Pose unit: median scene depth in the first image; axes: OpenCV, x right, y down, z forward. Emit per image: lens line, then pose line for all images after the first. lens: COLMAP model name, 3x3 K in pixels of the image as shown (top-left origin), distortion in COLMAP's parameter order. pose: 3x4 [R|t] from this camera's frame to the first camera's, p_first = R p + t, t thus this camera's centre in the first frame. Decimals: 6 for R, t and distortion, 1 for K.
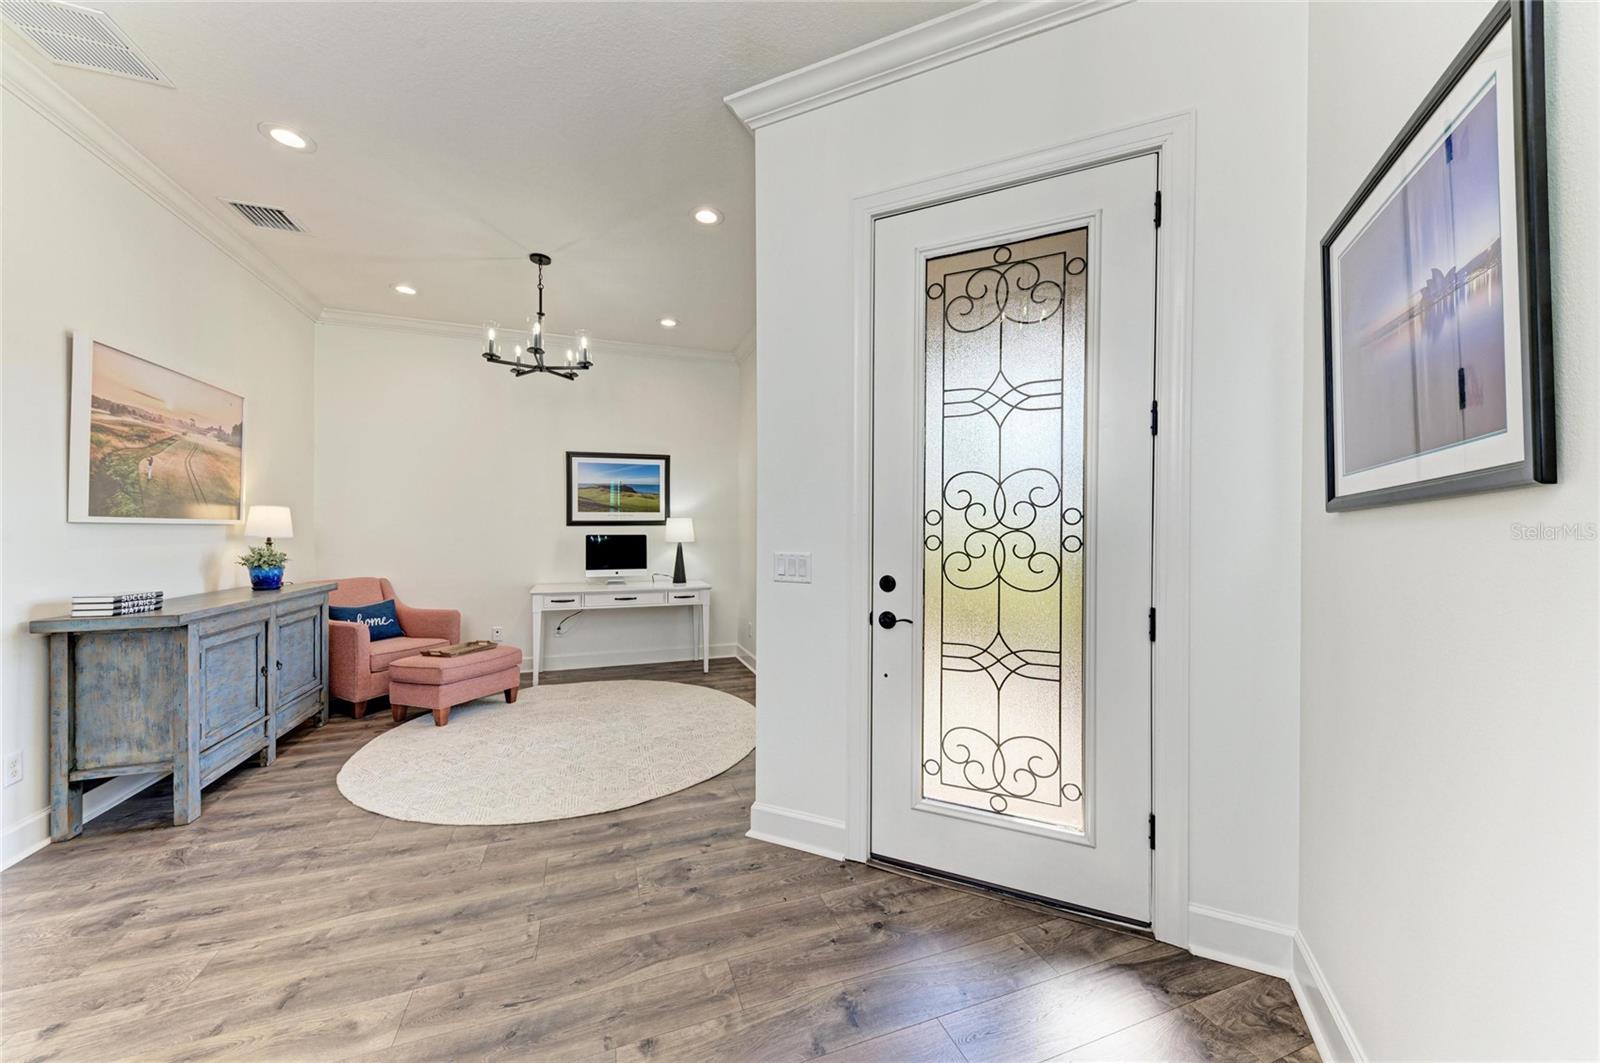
lens RADIAL K [[570.2, 0, 800.0], [0, 570.2, 531.5], [0, 0, 1]] dist [0.014549, -0.005628]
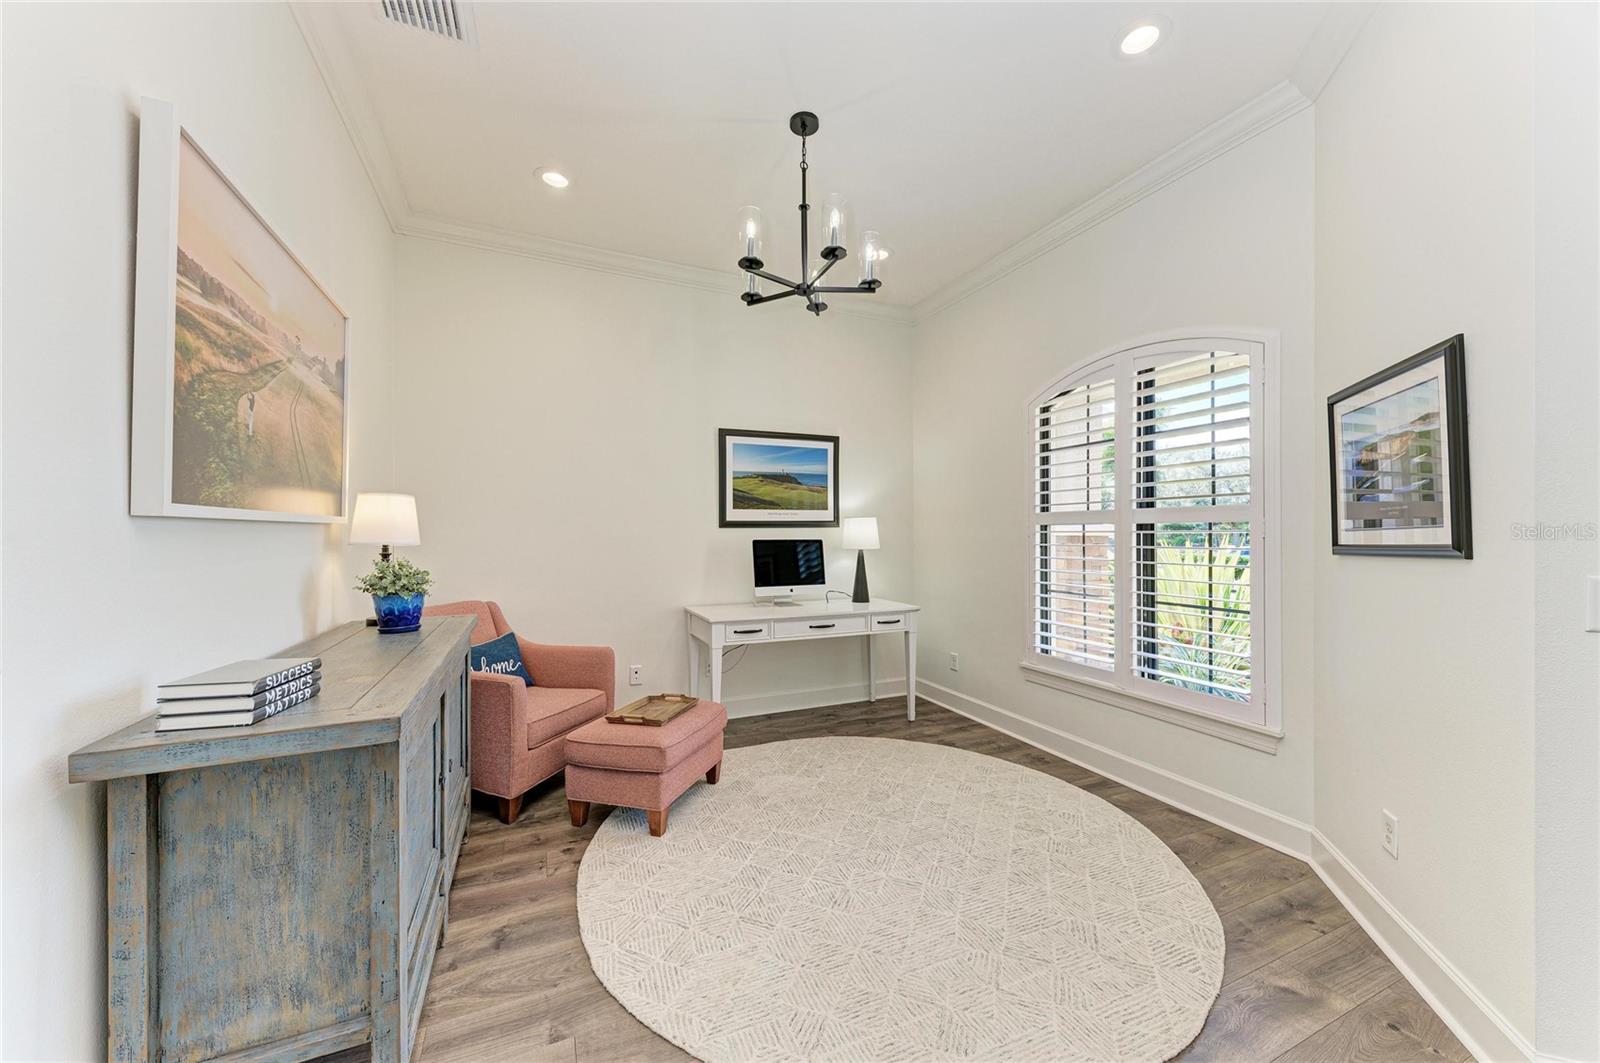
lens RADIAL K [[581.7, 0, 796.0], [0, 581.7, 535.3], [0, 0, 1]] dist [0.017140, -0.006333]
pose [[0.997422, 0.000262, 0.071759, -0.702468], [-0.000325, 1.000000, 0.000876, -0.000861], [-0.071758, -0.000897, 0.997422, 0.448238]]
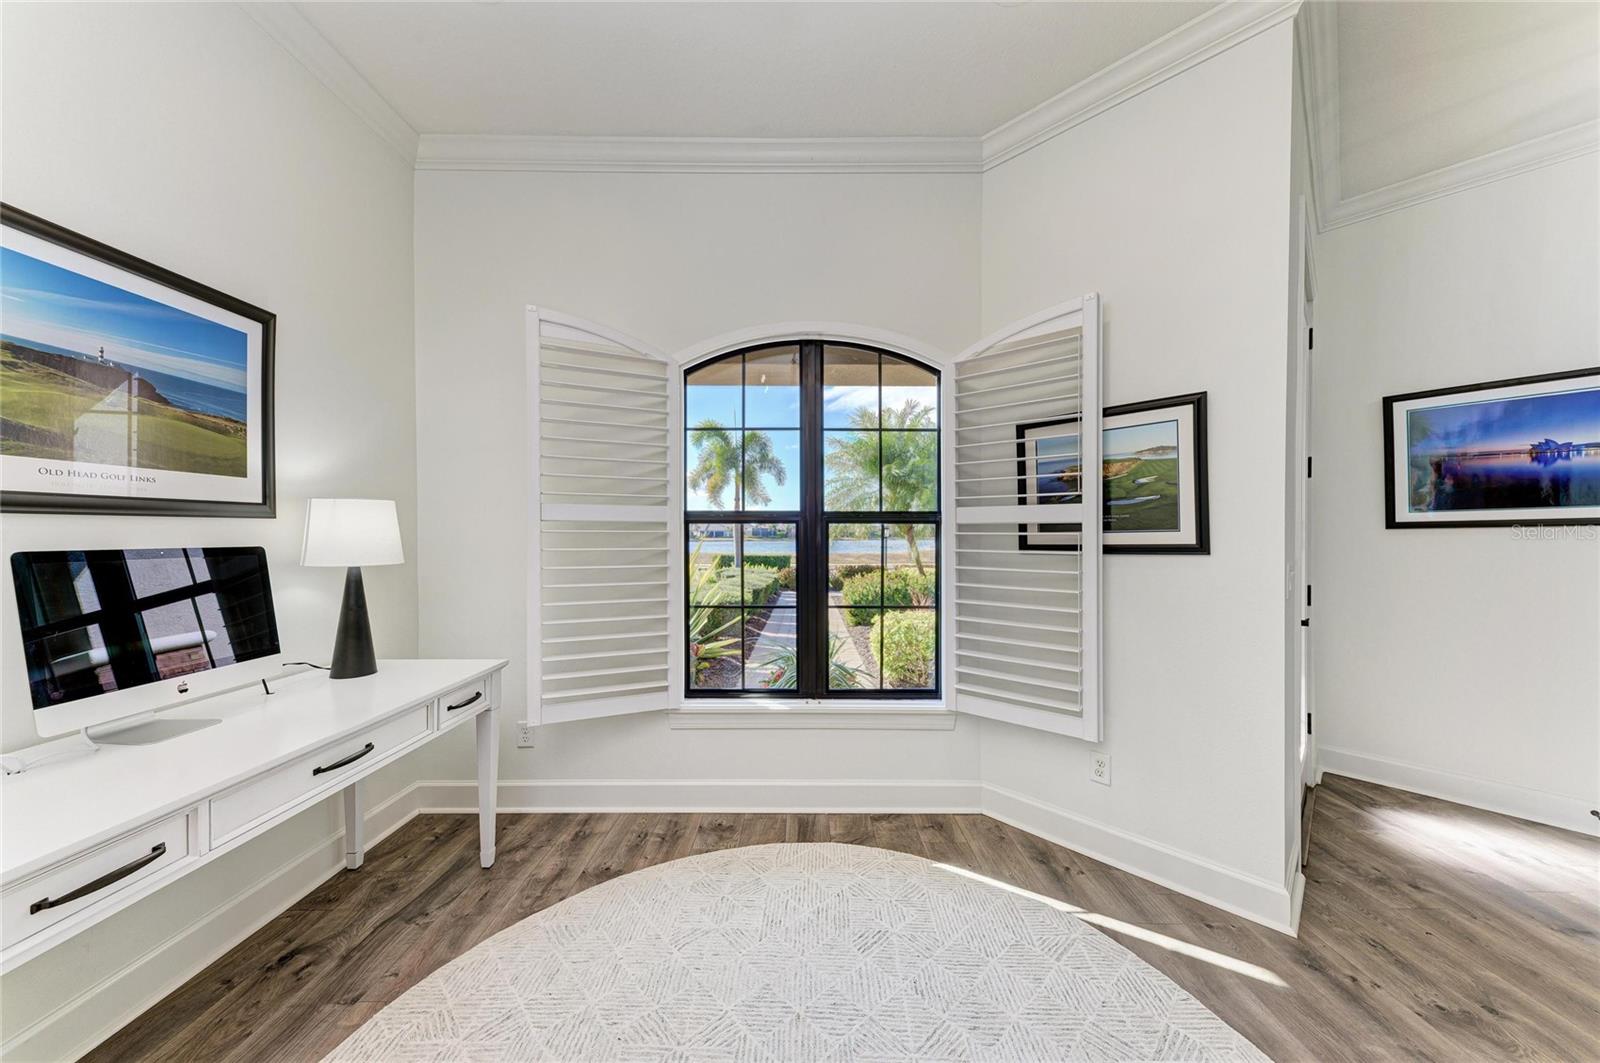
lens RADIAL K [[544.3, 0, 800.7], [0, 544.3, 536.6], [0, 0, 1]] dist [0.017751, -0.004376]
pose [[0.340768, 0.001802, 0.940146, -0.888674], [-0.001622, 0.999998, -0.001329, 0.000427], [-0.940146, -0.001072, 0.340770, 1.204739]]
